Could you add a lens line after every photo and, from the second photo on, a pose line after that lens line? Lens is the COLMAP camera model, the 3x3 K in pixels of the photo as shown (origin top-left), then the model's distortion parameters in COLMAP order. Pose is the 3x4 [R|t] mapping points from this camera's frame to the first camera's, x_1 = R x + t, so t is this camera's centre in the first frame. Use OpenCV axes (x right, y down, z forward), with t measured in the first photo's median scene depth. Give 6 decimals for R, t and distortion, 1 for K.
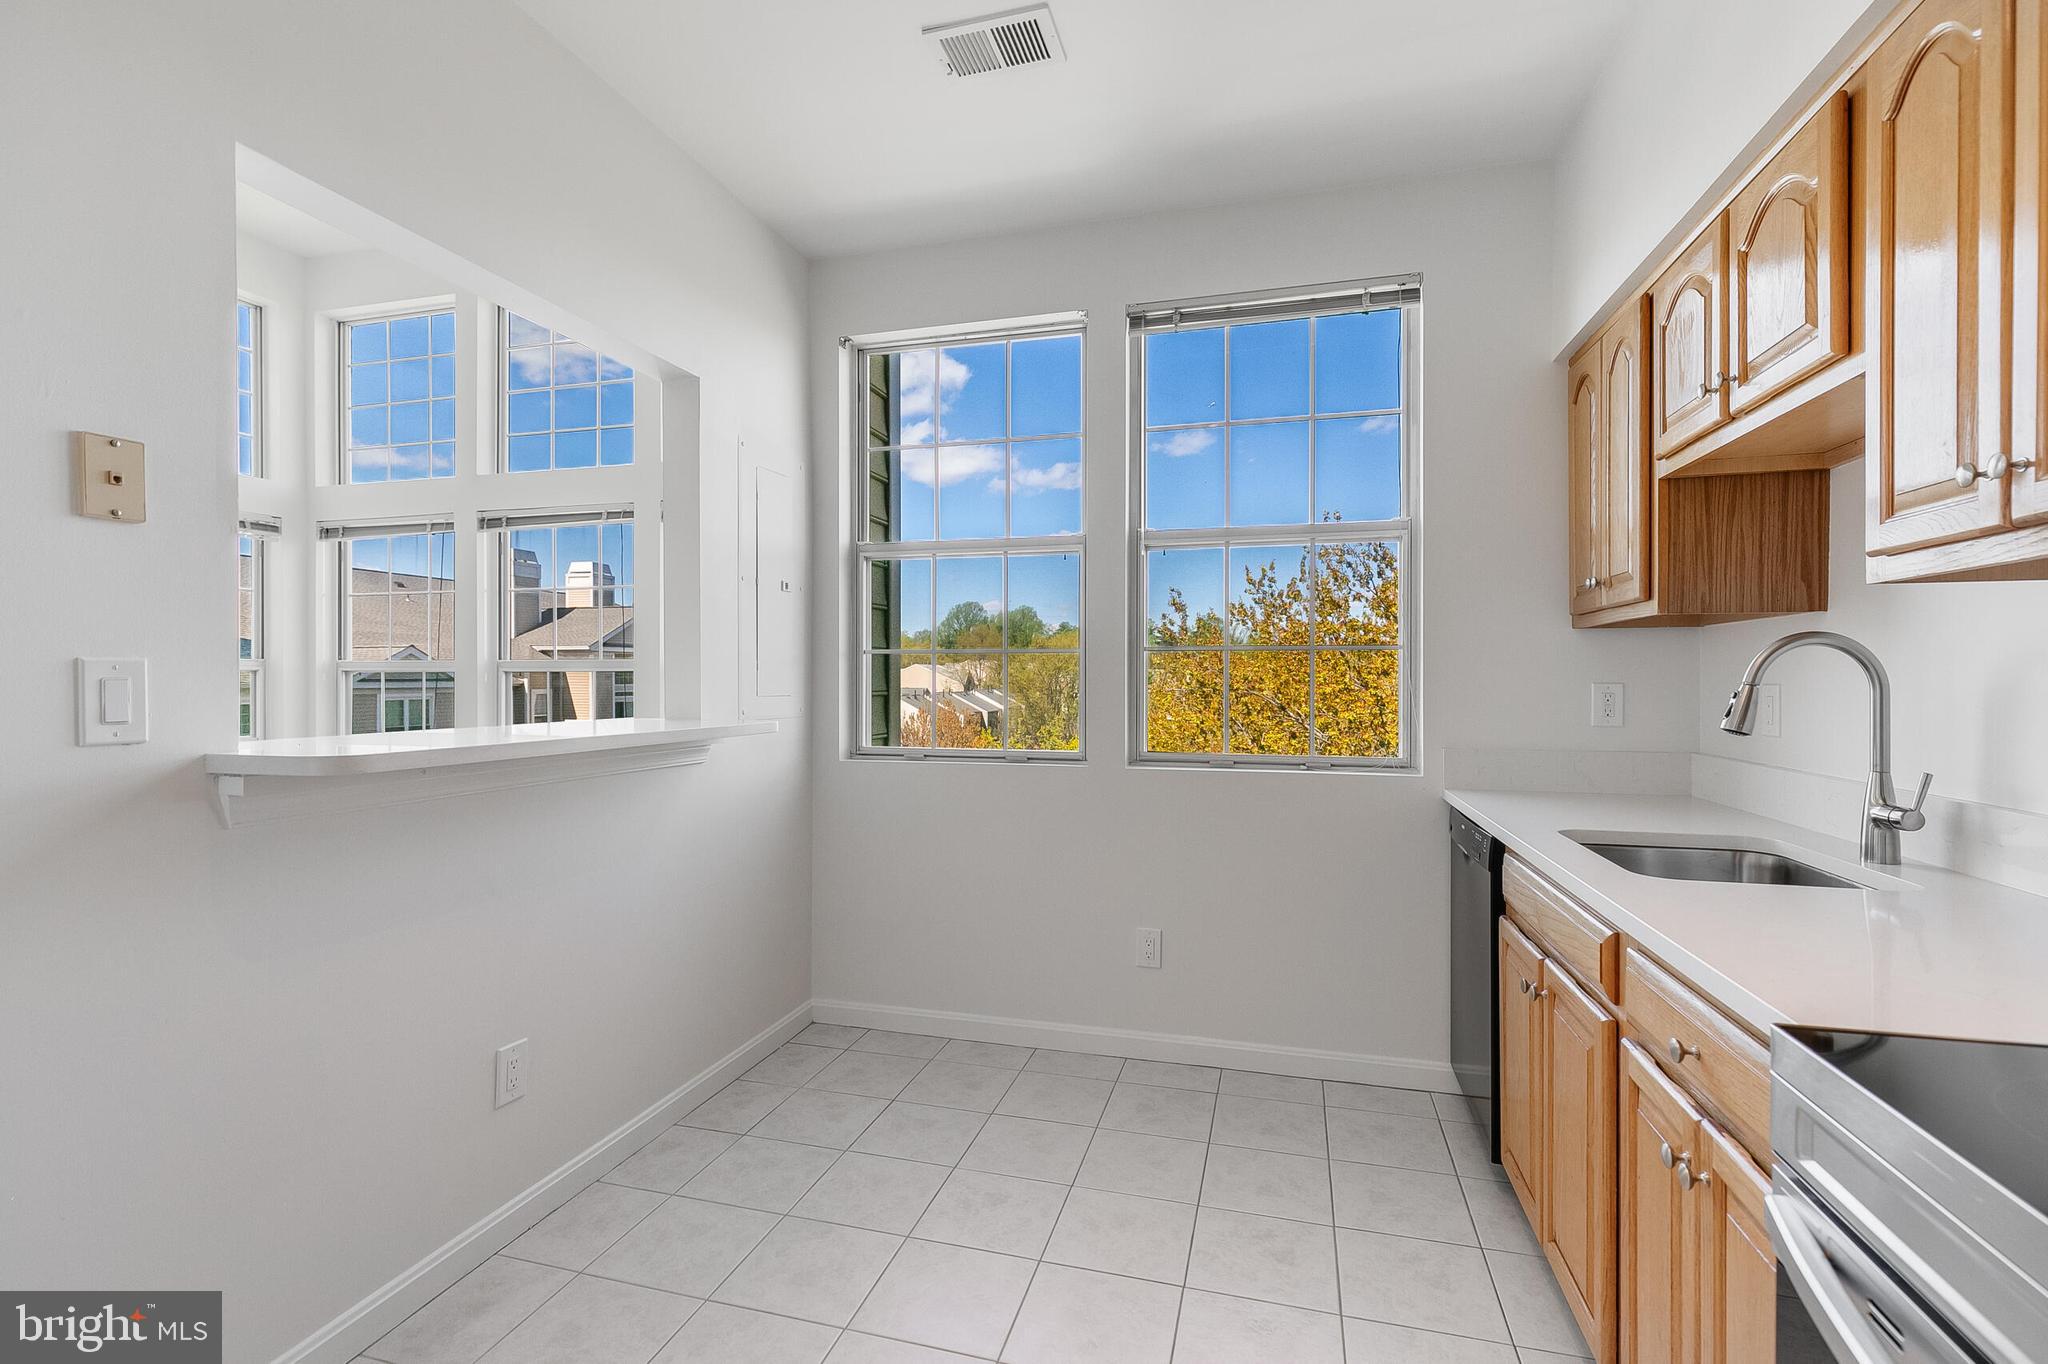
lens RADIAL K [[930.8, 0, 1024.1], [0, 930.8, 688.1], [0, 0, 1]] dist [0.001888, 0.000102]
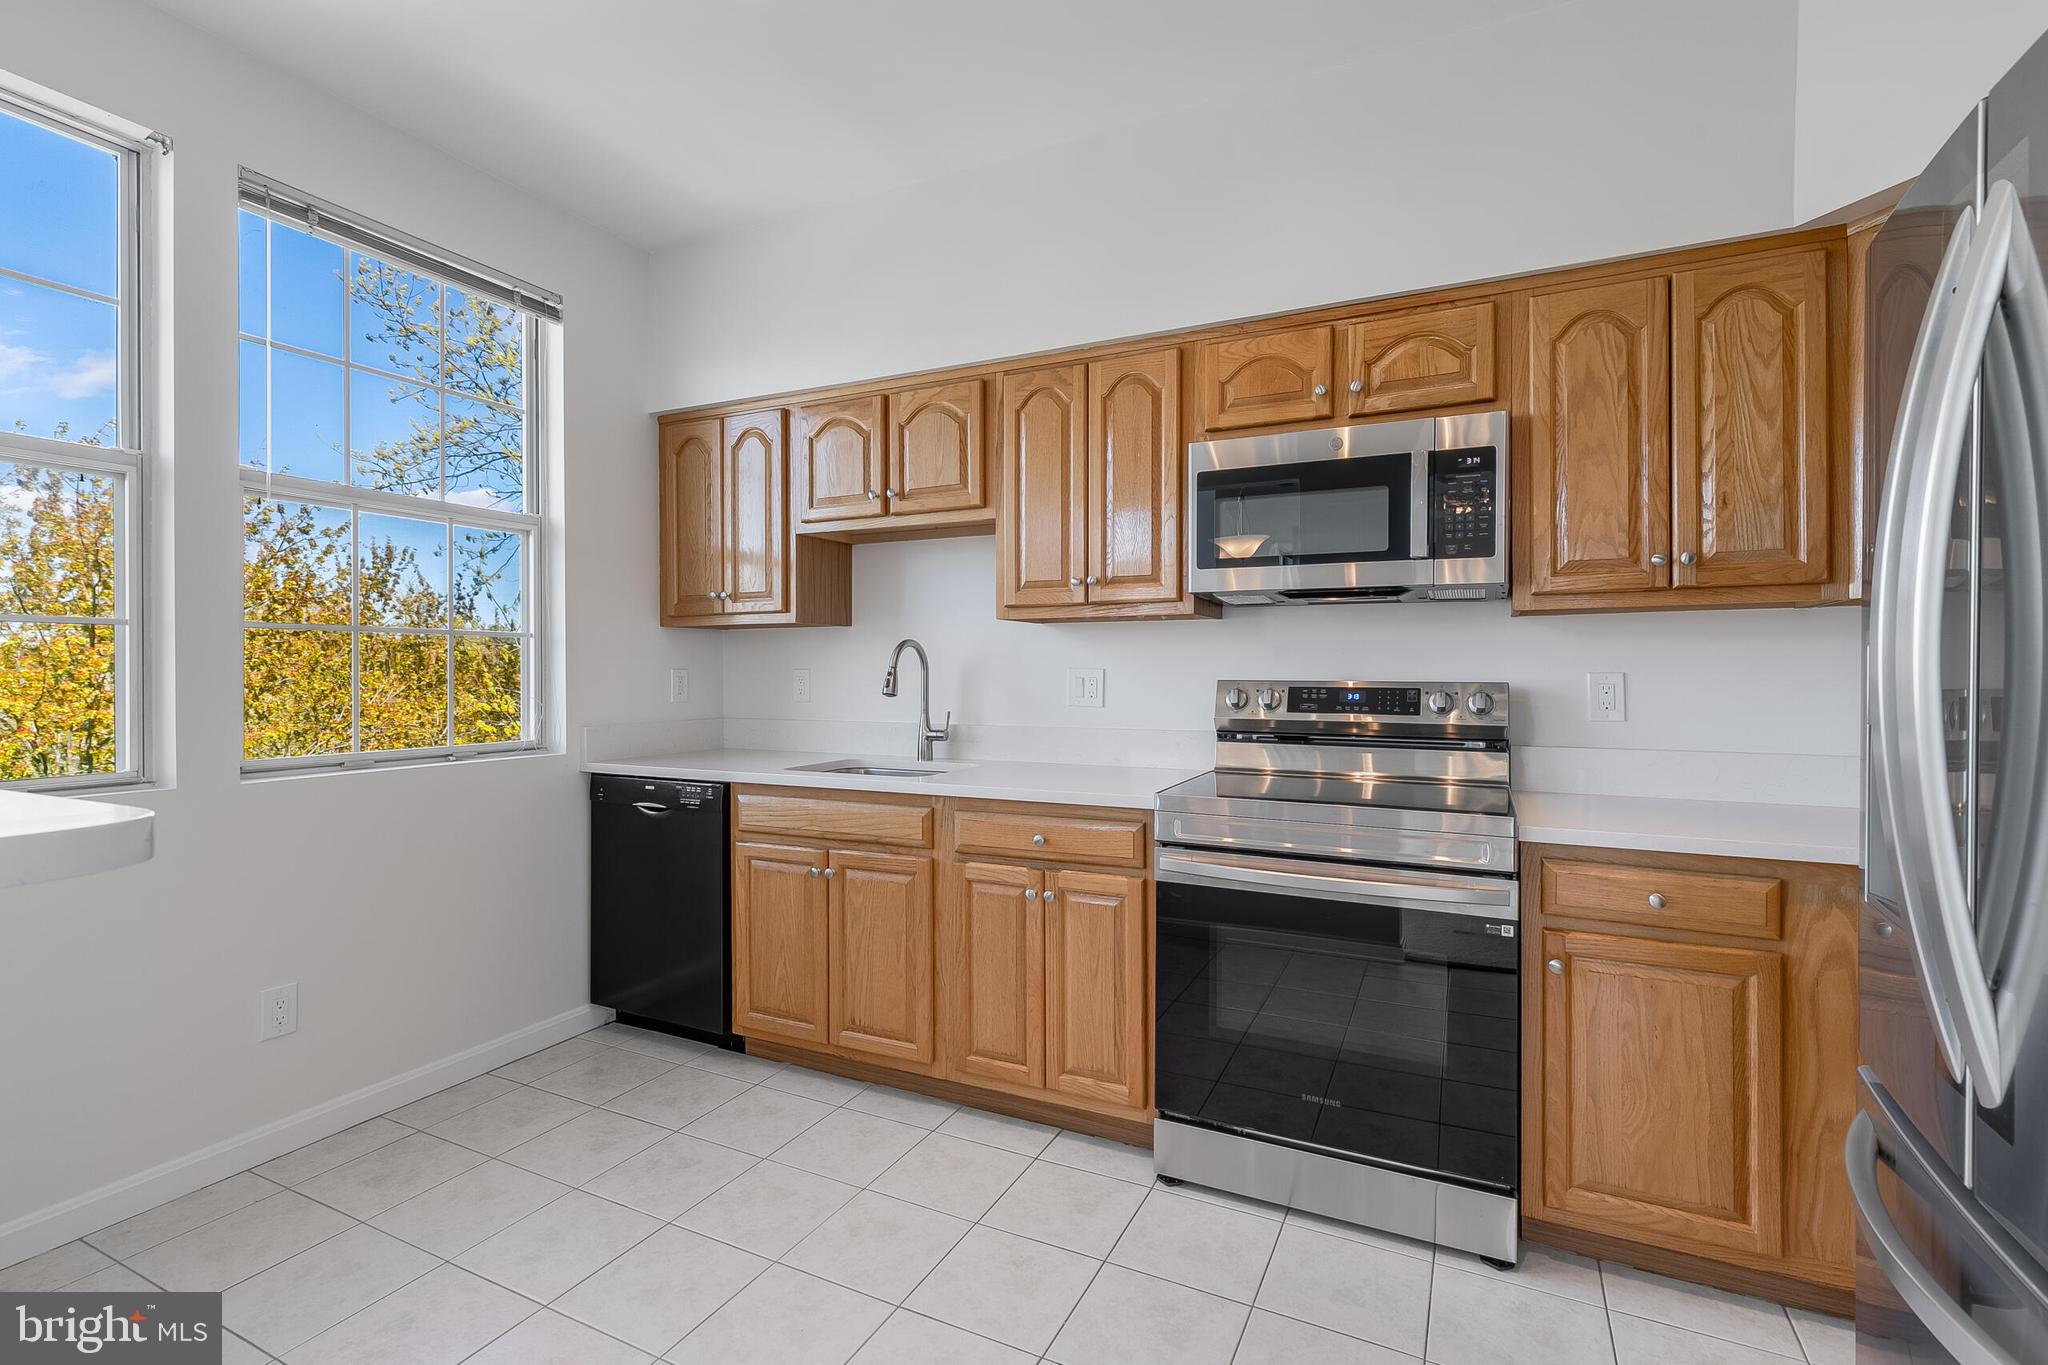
lens RADIAL K [[929.5, 0, 1022.7], [0, 929.5, 674.5], [0, 0, 1]] dist [0.005526, -0.000464]
pose [[0.184571, -0.005406, 0.982804, -0.734321], [0.010908, 0.999935, 0.003452, 0.004335], [-0.982759, 0.010083, 0.184618, 0.350393]]
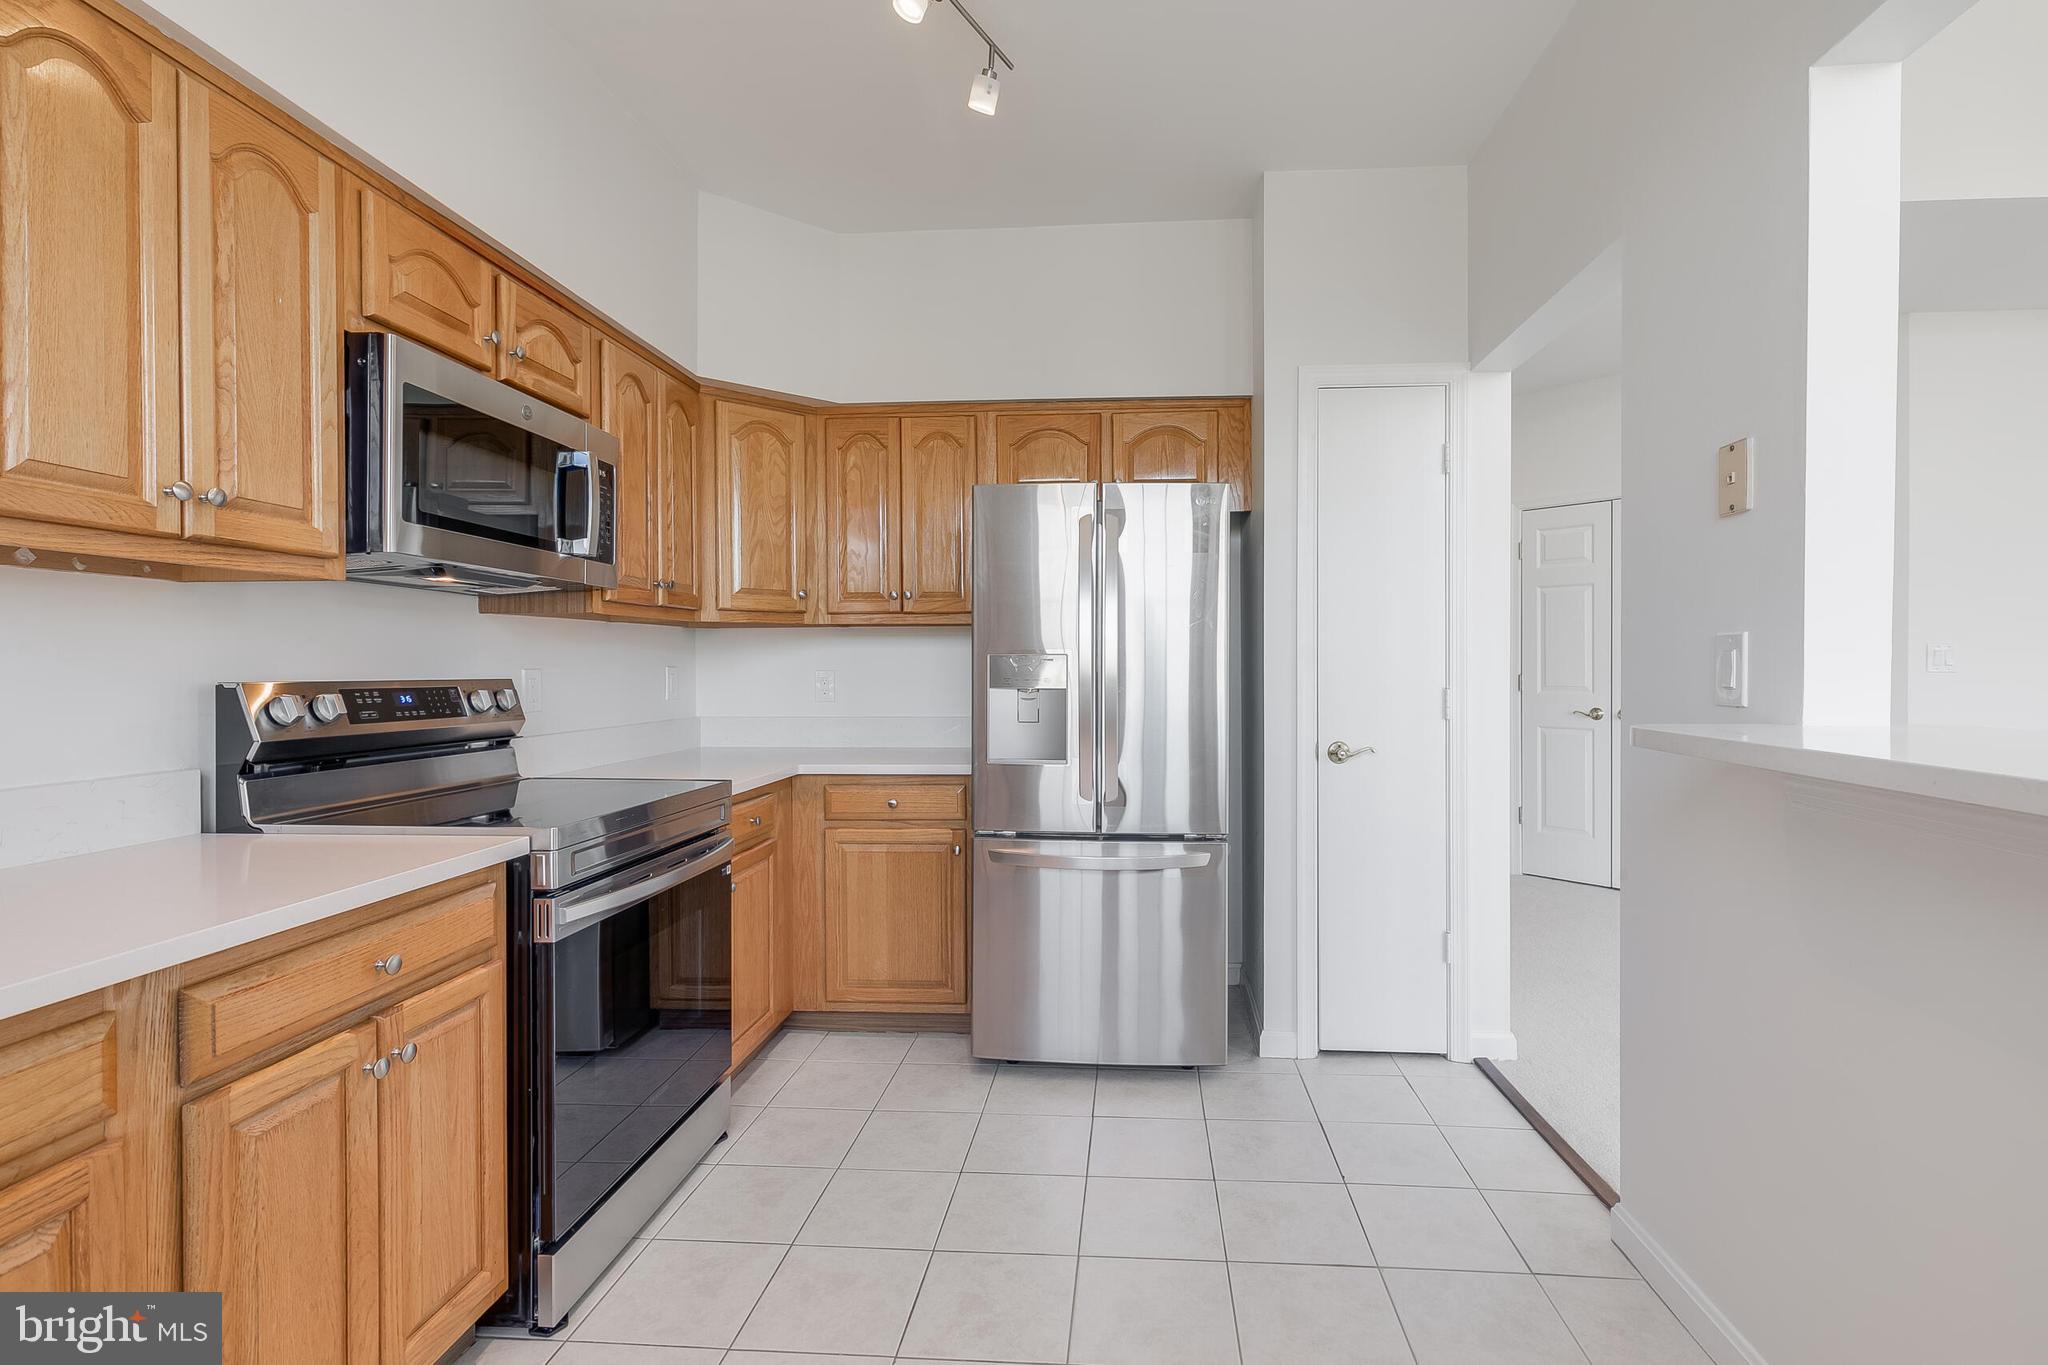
lens RADIAL K [[937.5, 0, 1075.8], [0, 937.5, 674.5], [0, 0, 1]] dist [0.001389, -0.000173]
pose [[-0.977608, 0.004009, -0.210395, 0.052379], [0.000098, 0.999827, 0.018596, -0.002445], [0.210433, 0.018159, -0.977440, 1.271807]]
